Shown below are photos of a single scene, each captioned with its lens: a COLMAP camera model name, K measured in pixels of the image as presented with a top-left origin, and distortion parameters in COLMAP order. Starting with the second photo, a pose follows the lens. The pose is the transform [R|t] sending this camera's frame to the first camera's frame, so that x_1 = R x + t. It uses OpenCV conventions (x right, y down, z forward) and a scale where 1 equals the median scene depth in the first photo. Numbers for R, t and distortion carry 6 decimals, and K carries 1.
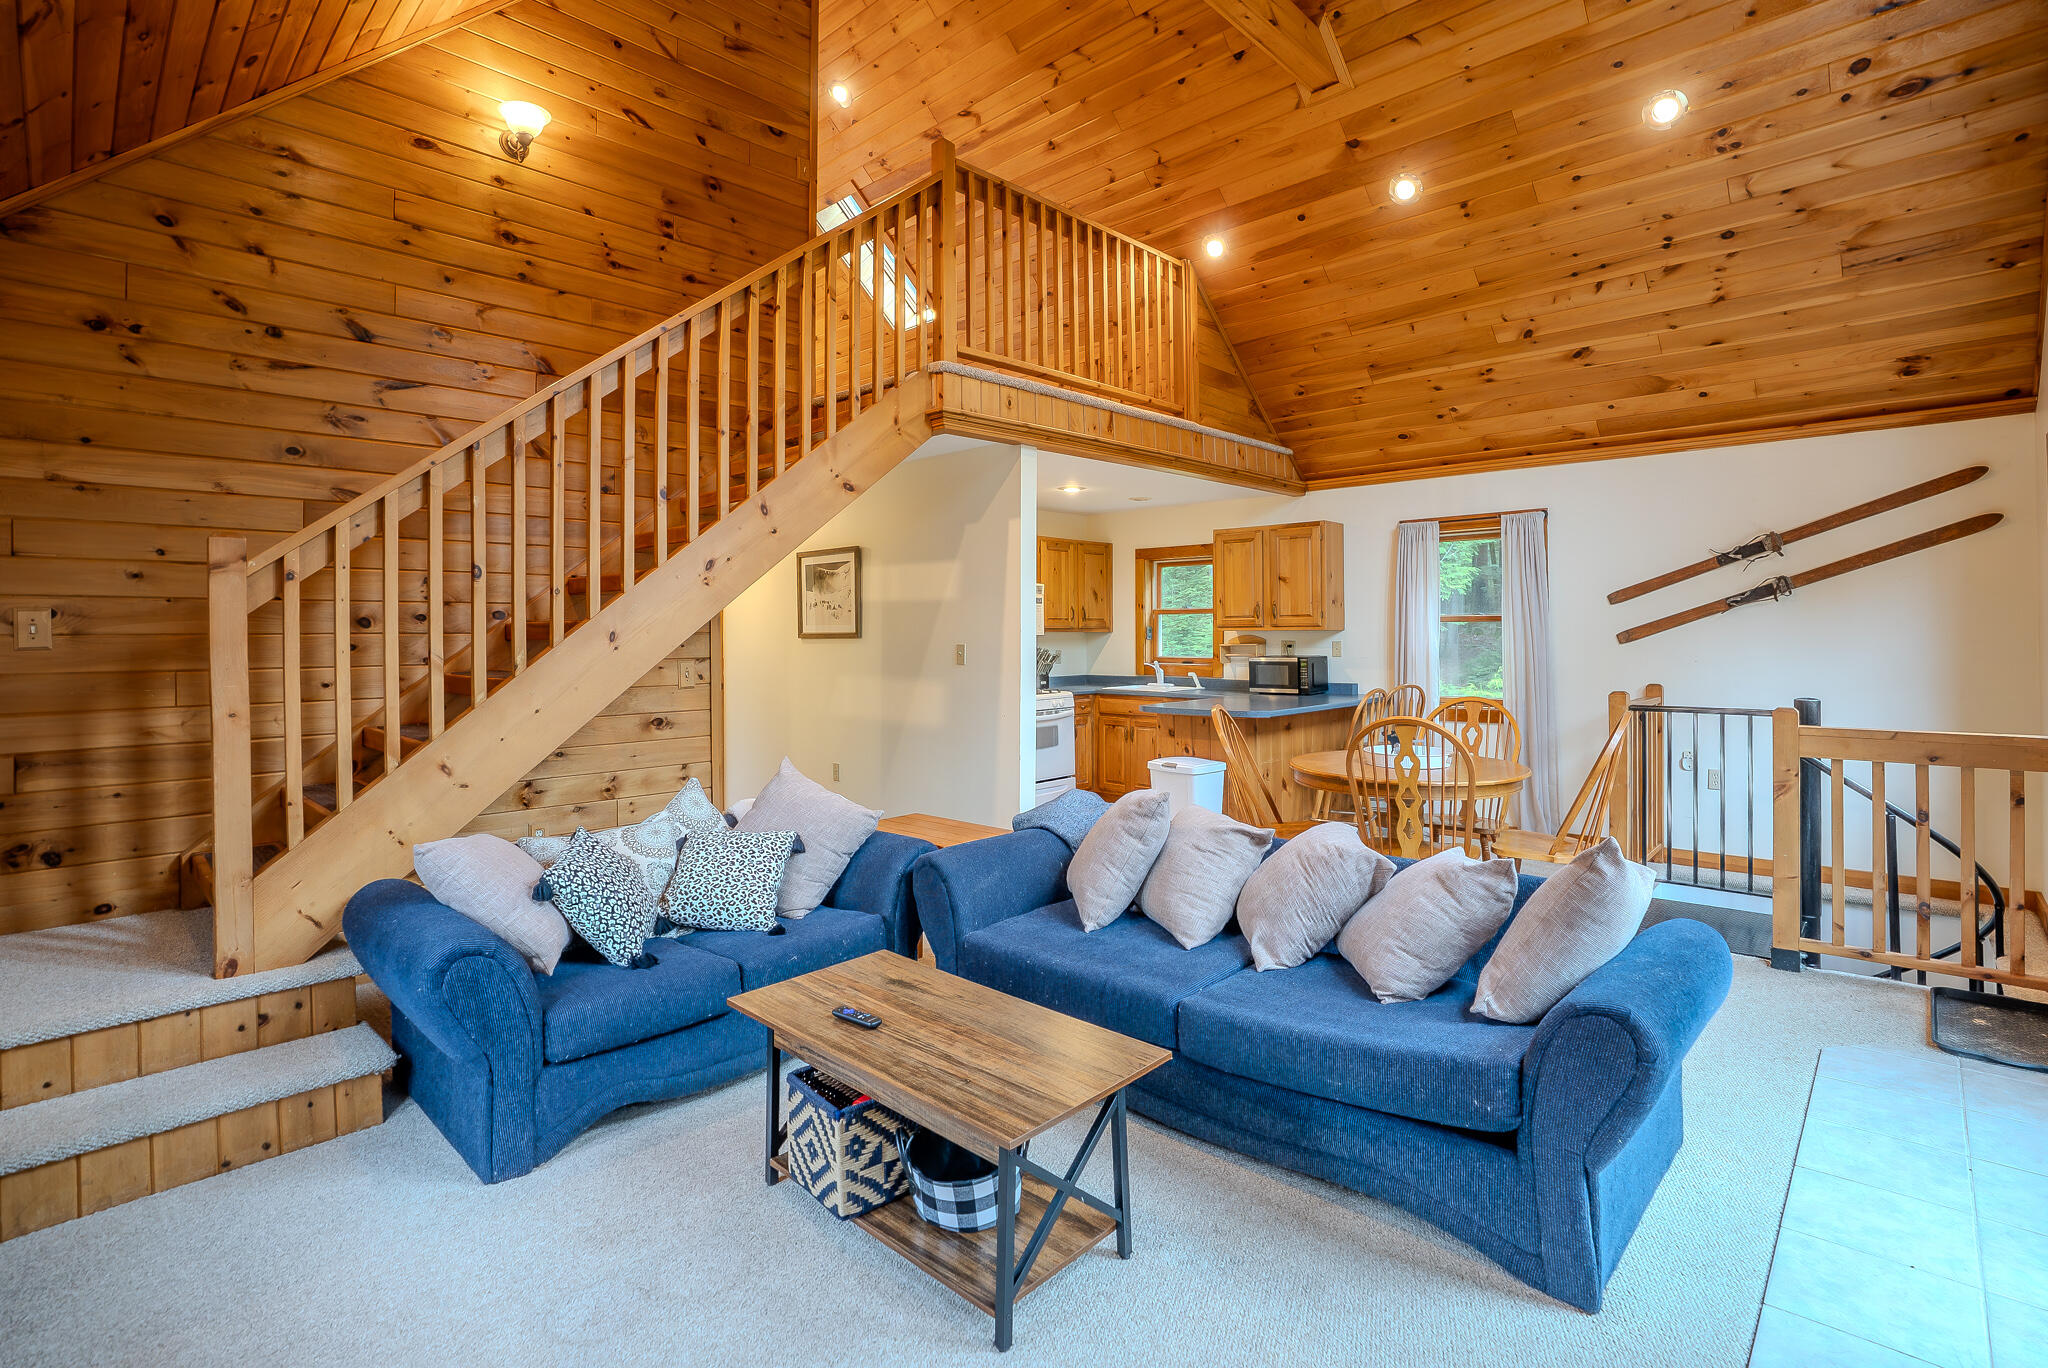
lens RADIAL K [[946.5, 0, 1028.7], [0, 946.5, 635.6], [0, 0, 1]] dist [0.000107, 0.000153]
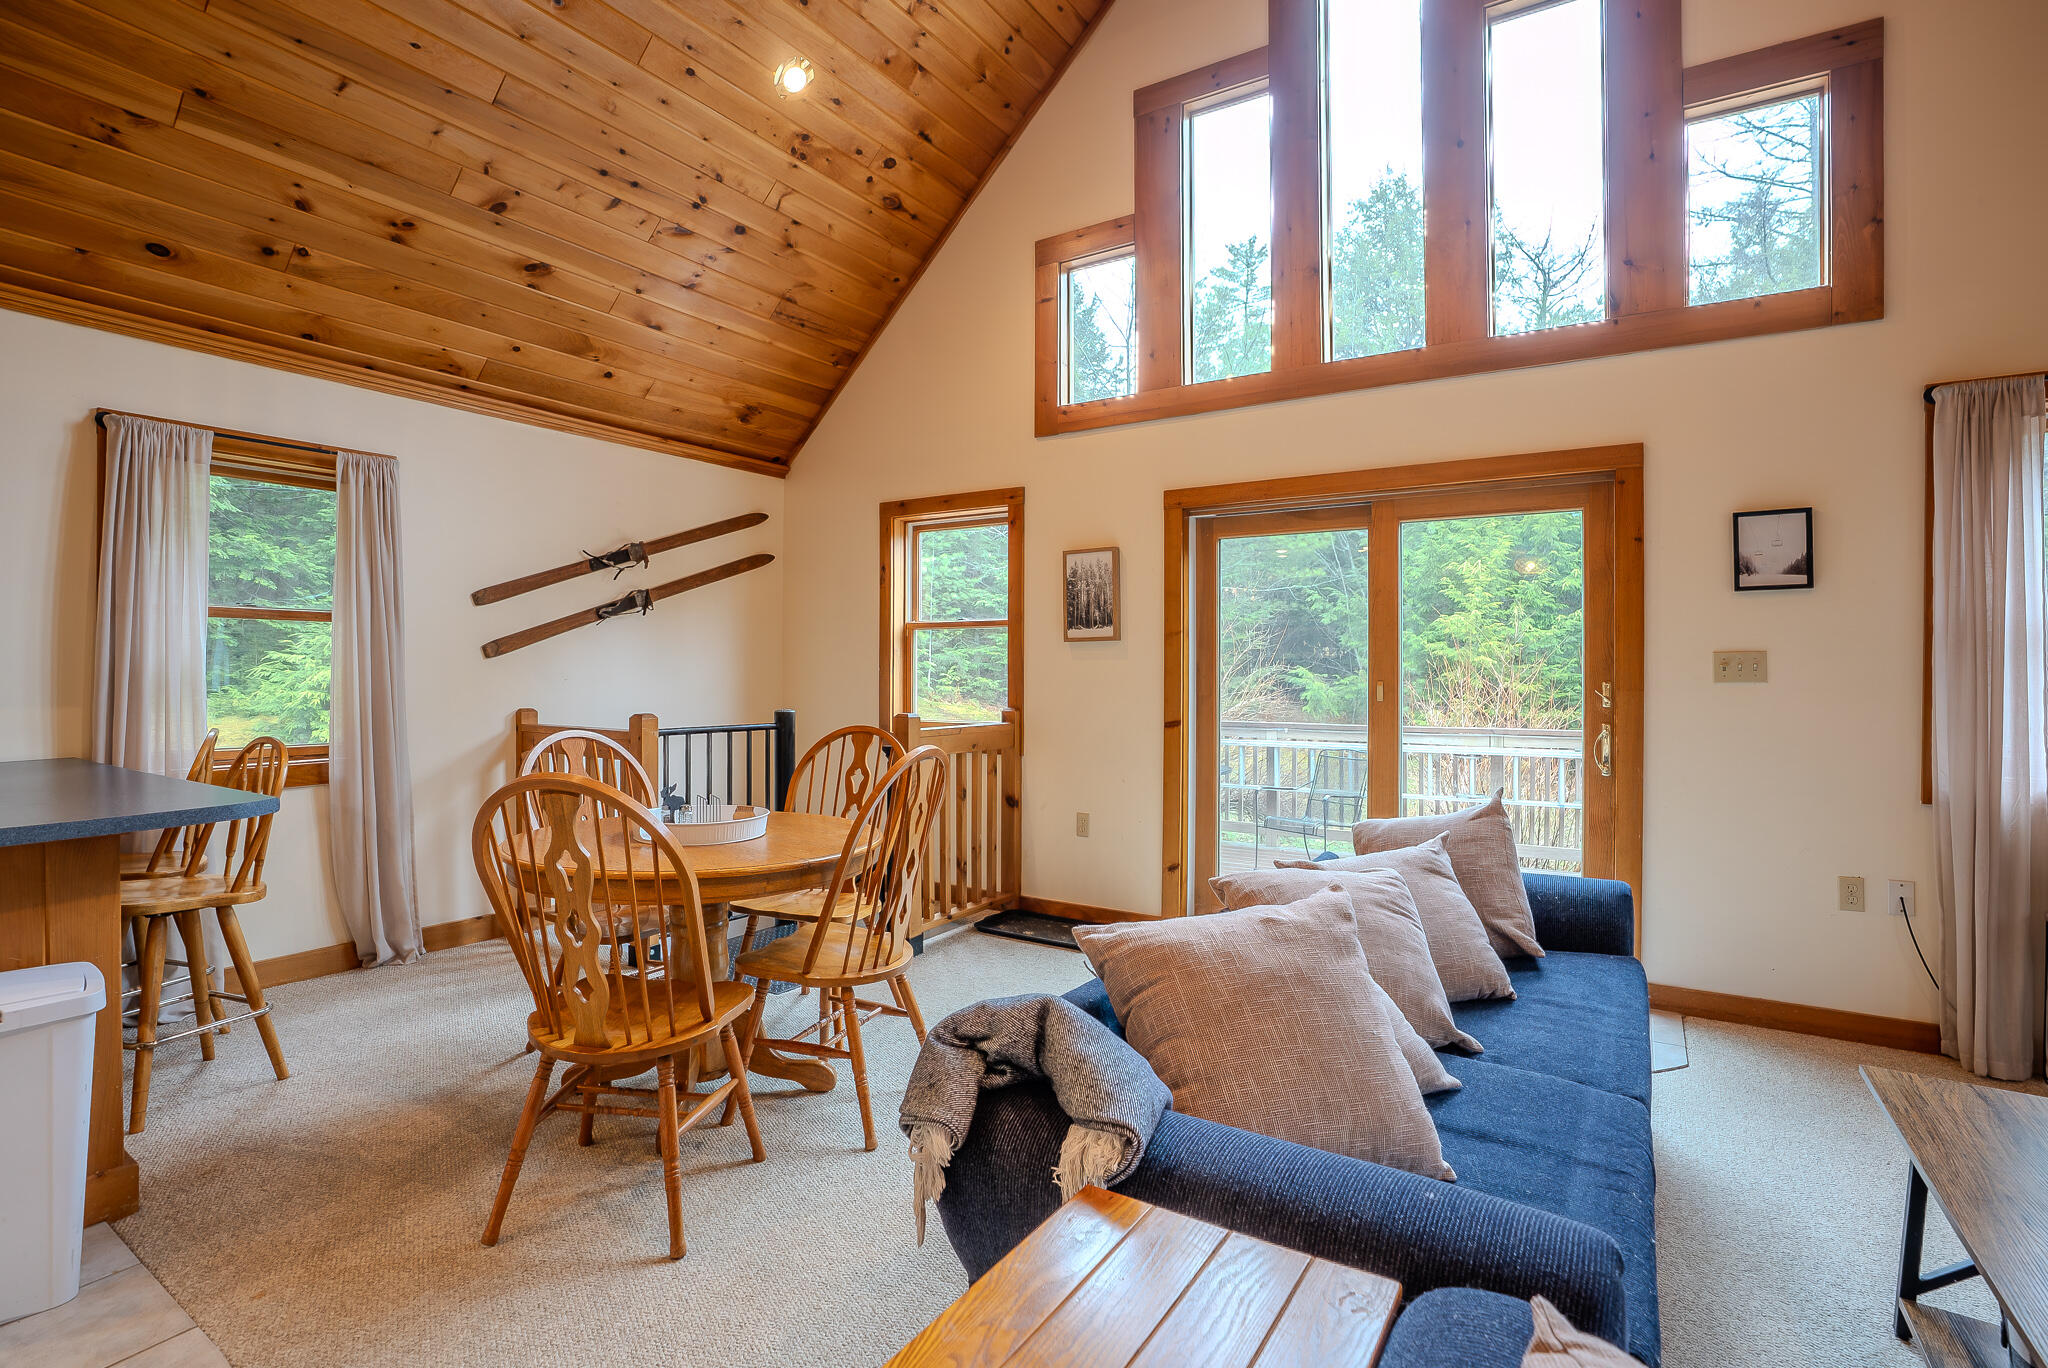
lens RADIAL K [[981.4, 0, 1020.2], [0, 981.4, 673.6], [0, 0, 1]] dist [-0.029652, 0.000360]
pose [[-0.193246, -0.003600, 0.981144, -0.253573], [-0.002632, 0.999992, 0.003151, 0.018910], [-0.981147, -0.001974, -0.193254, 0.813657]]
